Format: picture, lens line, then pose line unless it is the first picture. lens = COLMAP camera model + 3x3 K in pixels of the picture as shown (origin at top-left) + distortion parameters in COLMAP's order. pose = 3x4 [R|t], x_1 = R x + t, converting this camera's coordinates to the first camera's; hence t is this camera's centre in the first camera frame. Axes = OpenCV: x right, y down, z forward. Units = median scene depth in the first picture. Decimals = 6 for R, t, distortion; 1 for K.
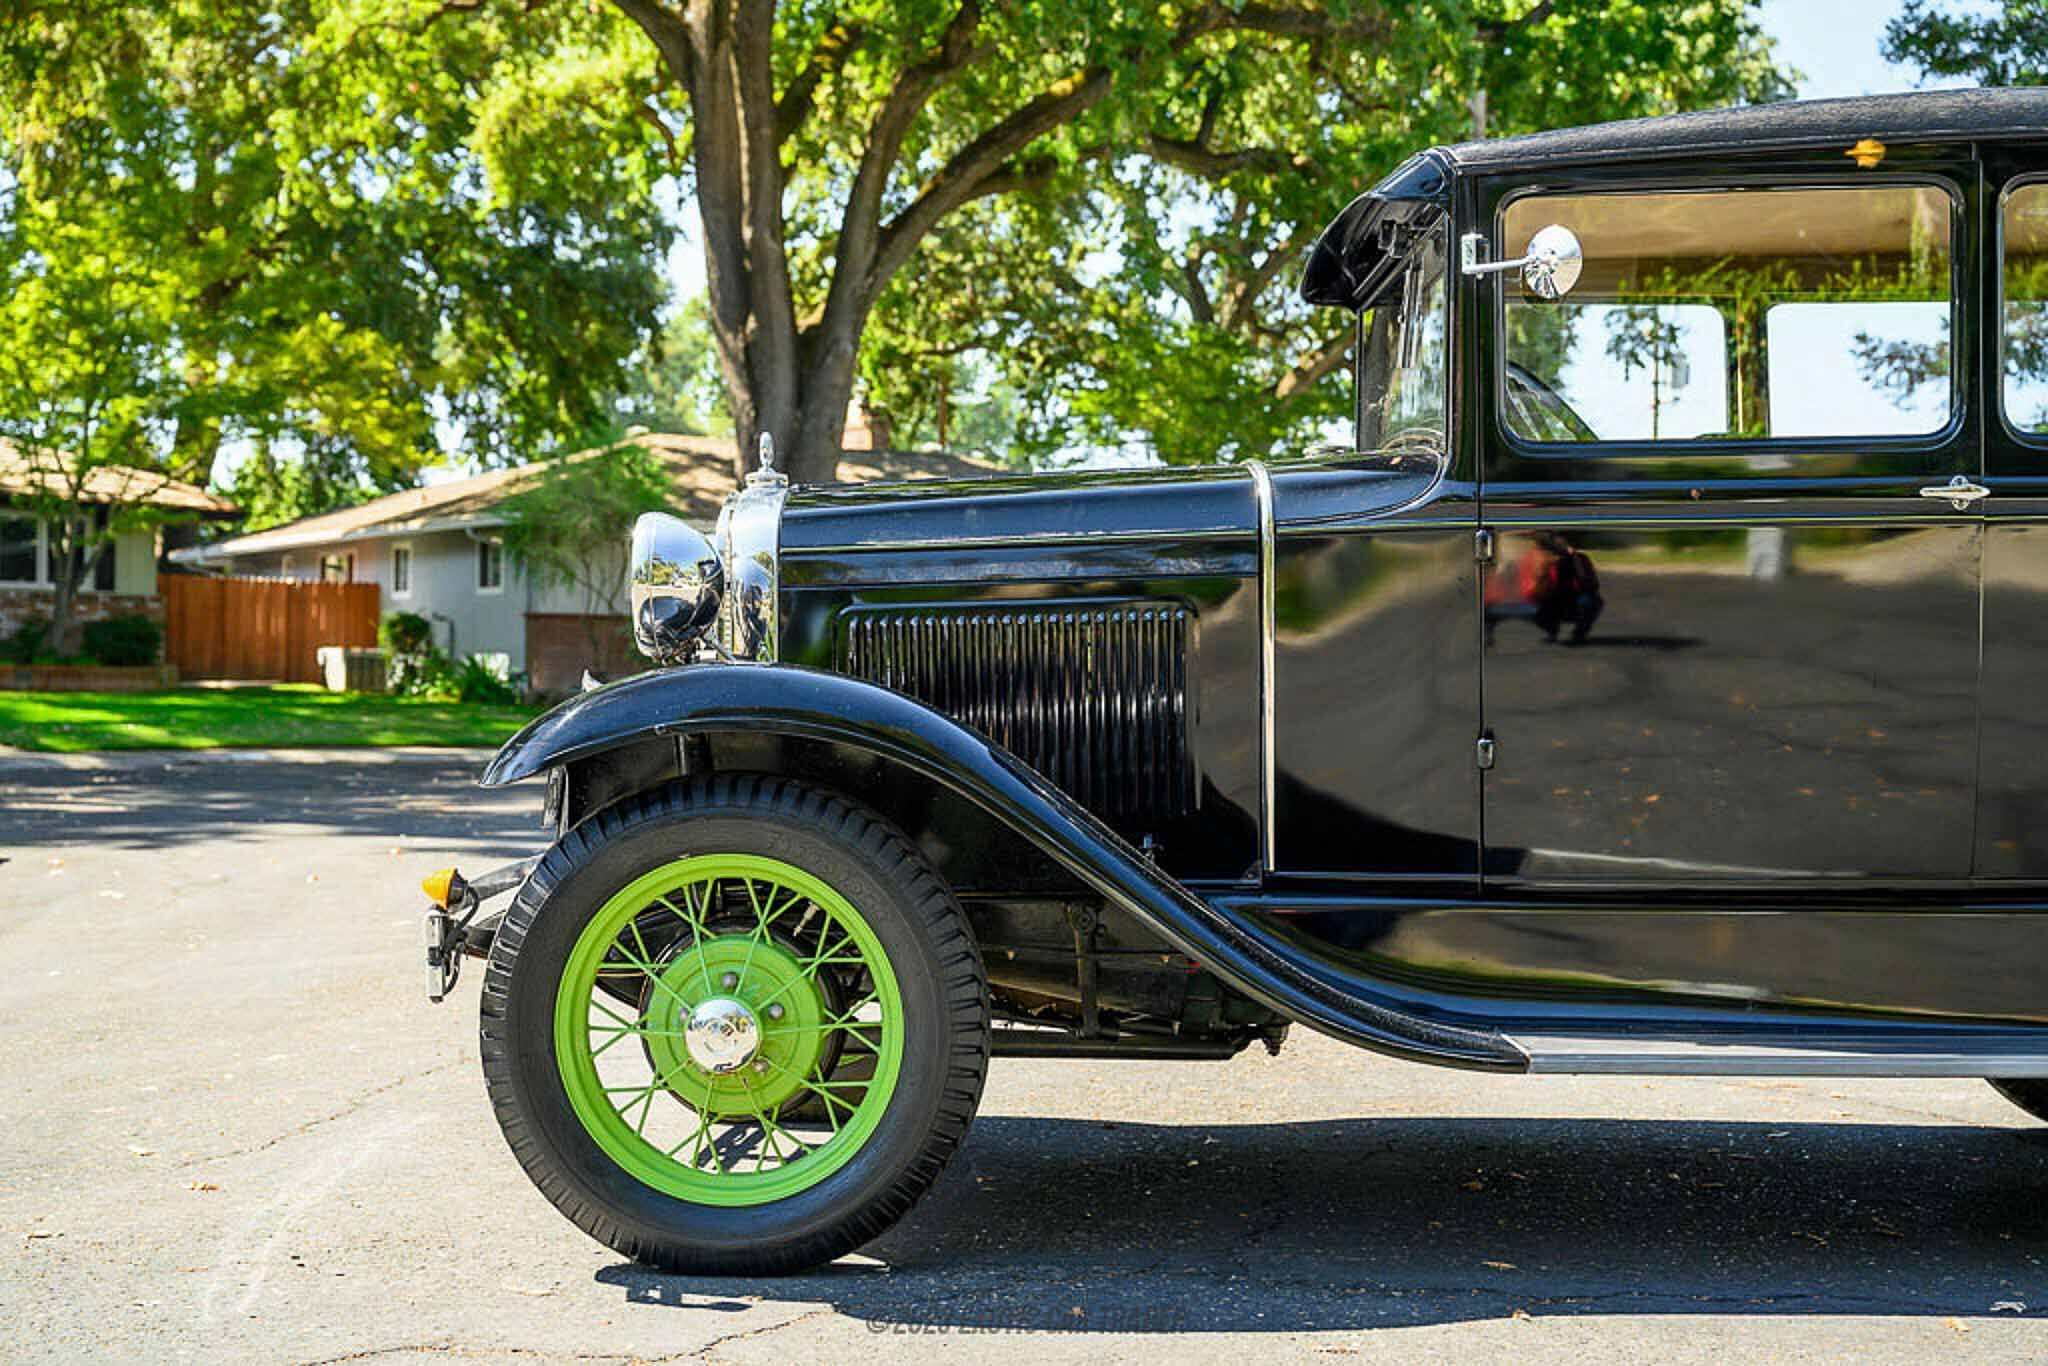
lens RADIAL K [[3246.3, 0, 993.2], [0, 3246.3, 672.3], [0, 0, 1]] dist [0.015002, 0.087305]
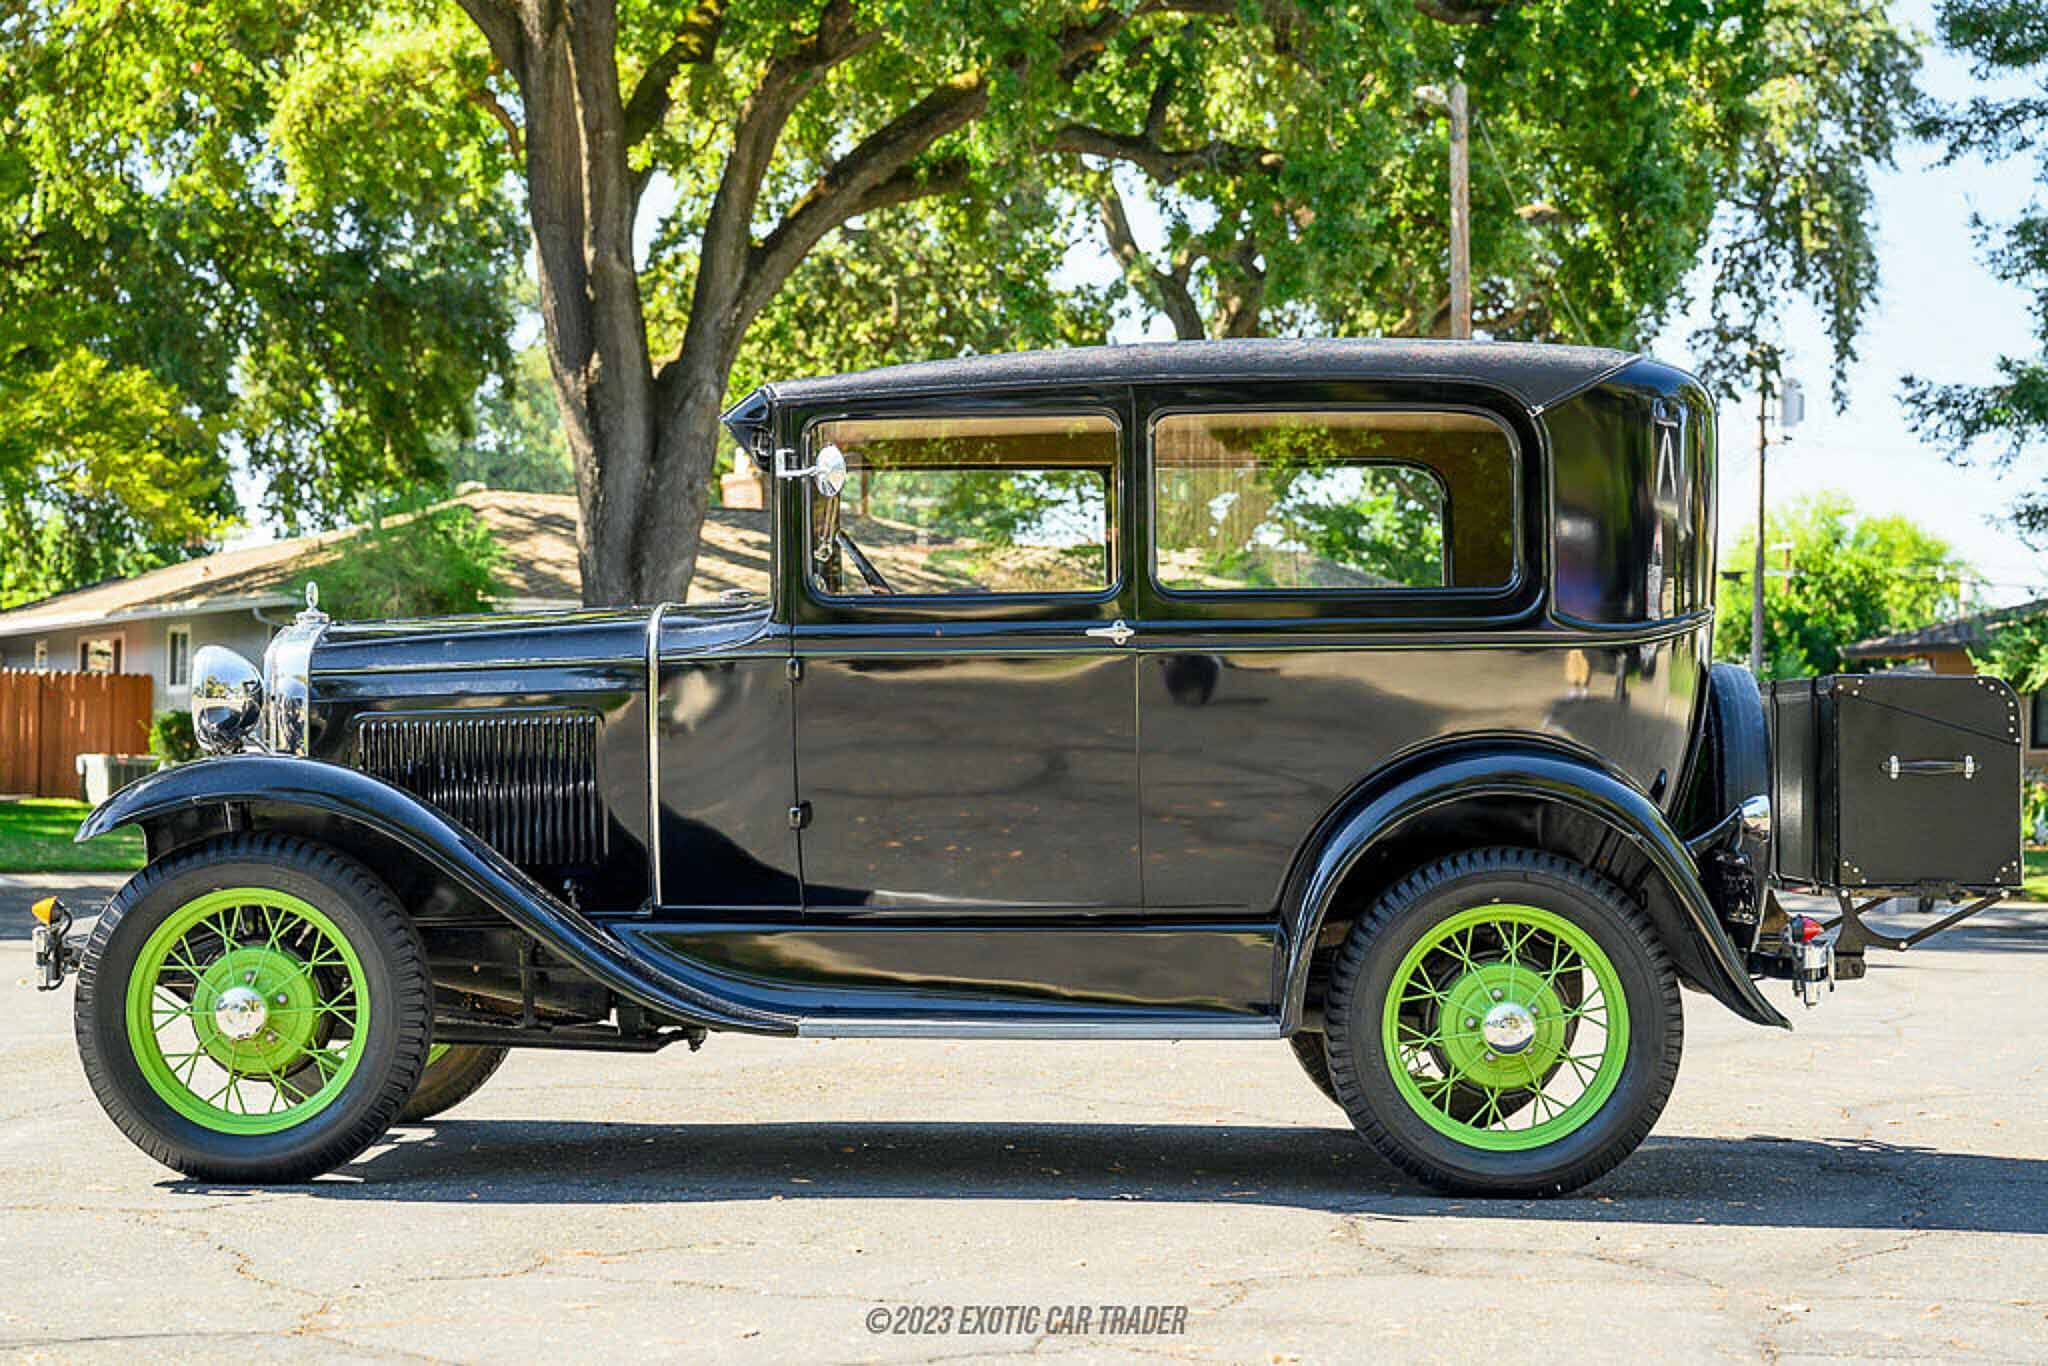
lens RADIAL K [[4458.0, 0, 1024.0], [0, 4458.0, 683.0], [0, 0, 1]] dist [-0.006479, 0.379954]
pose [[0.999994, -0.002355, -0.002342, 0.031846], [0.002299, 0.999714, -0.023812, 0.001614], [0.002398, 0.023806, 0.999714, -0.115834]]
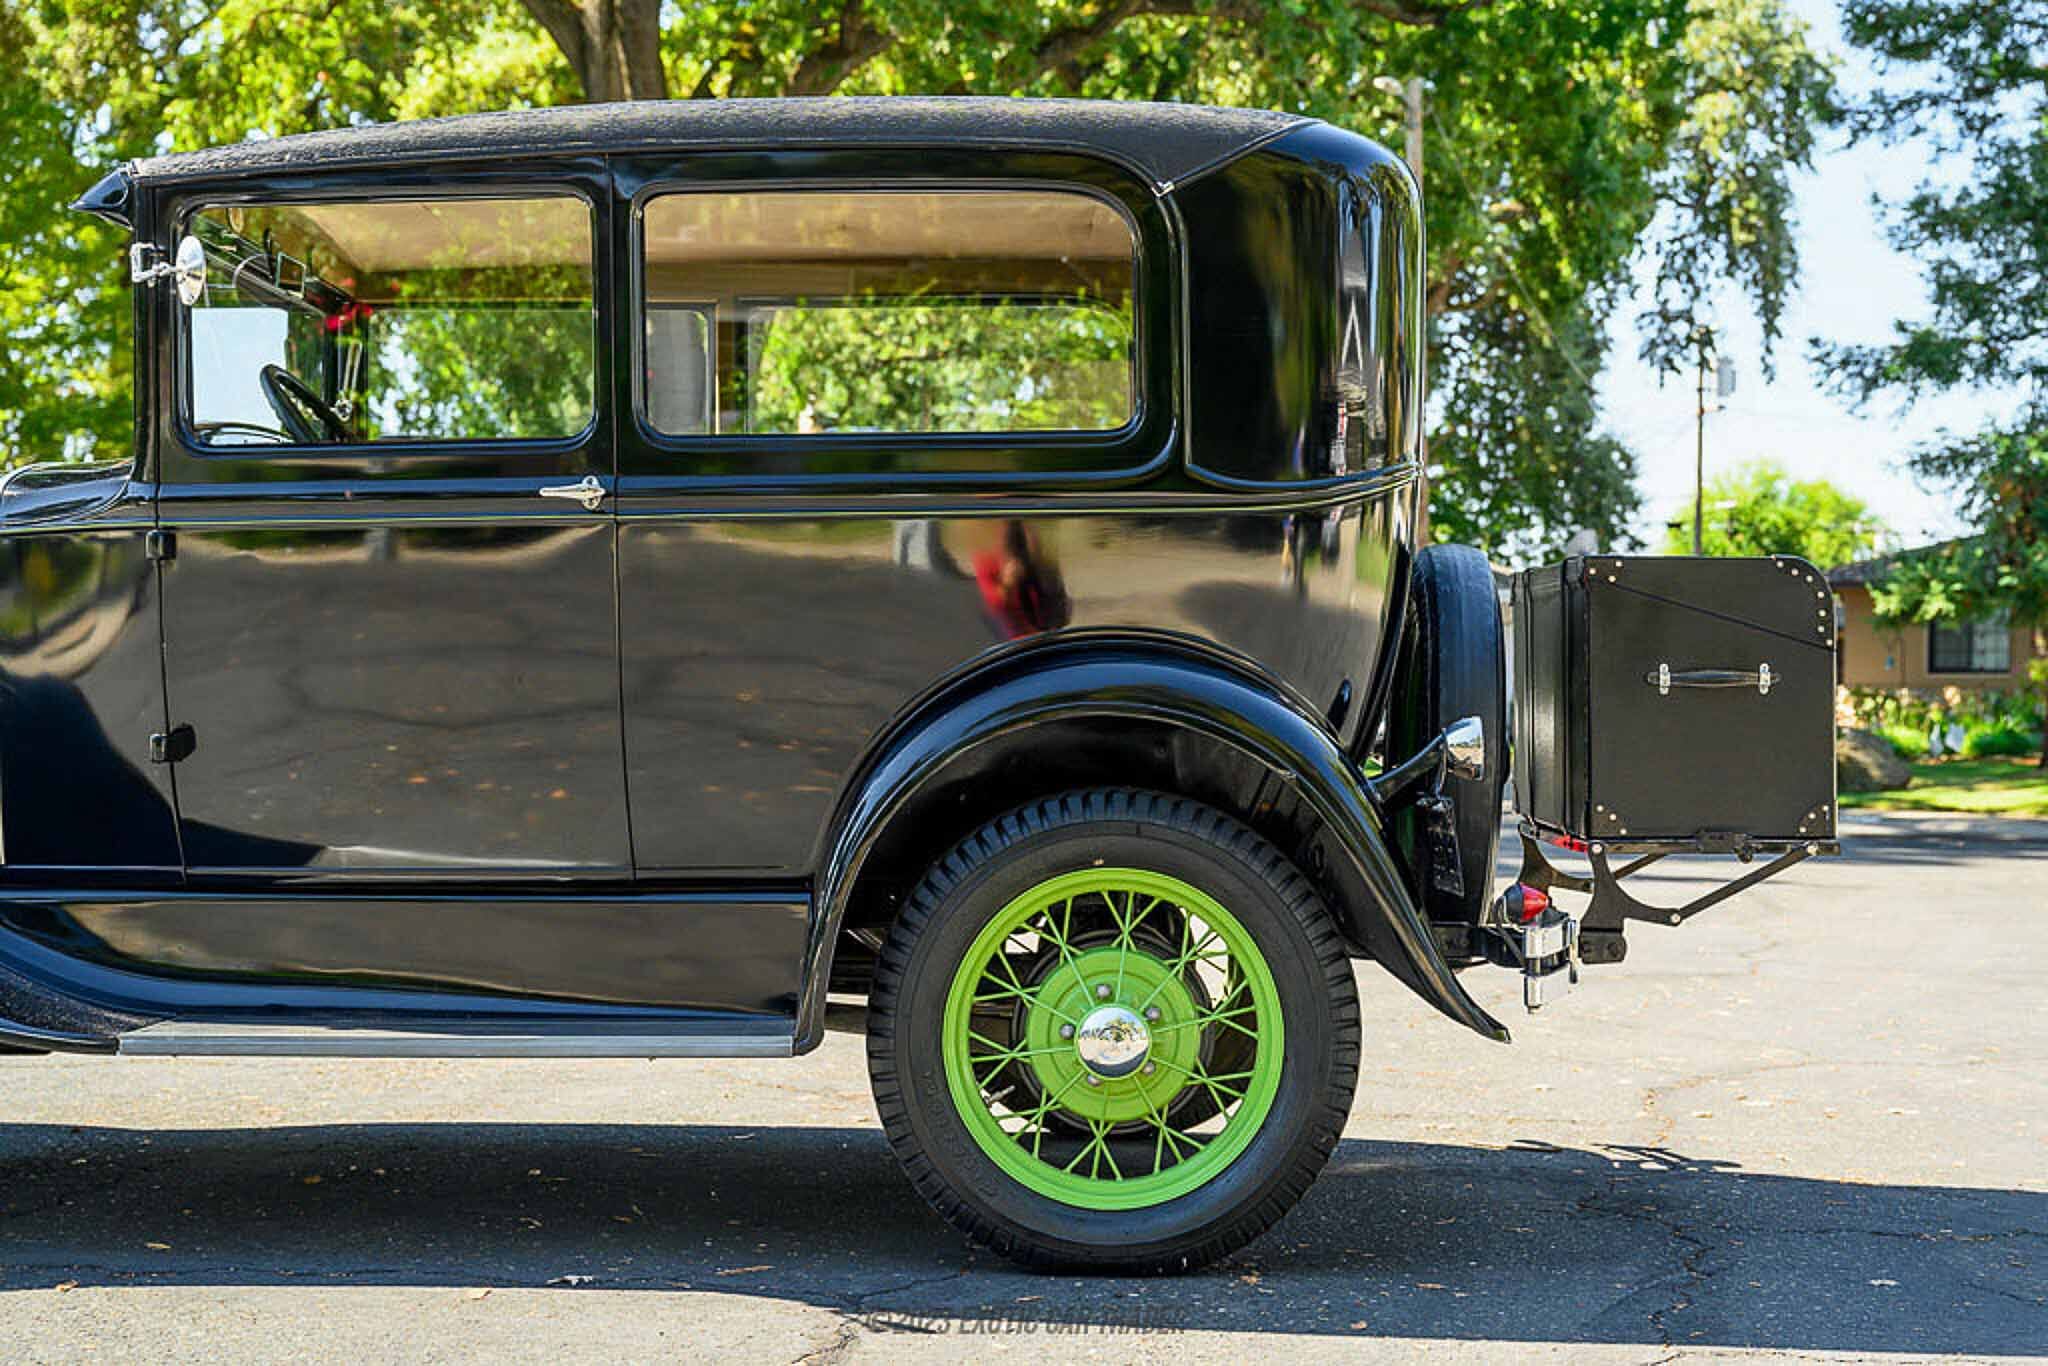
lens RADIAL K [[3560.8, 0, 1150.6], [0, 3560.8, 607.8], [0, 0, 1]] dist [-0.015358, 0.383078]
pose [[0.999997, -0.002330, 0.000924, 0.057996], [0.002355, 0.999595, -0.028373, 0.001696], [-0.000858, 0.028375, 0.999597, -0.016108]]
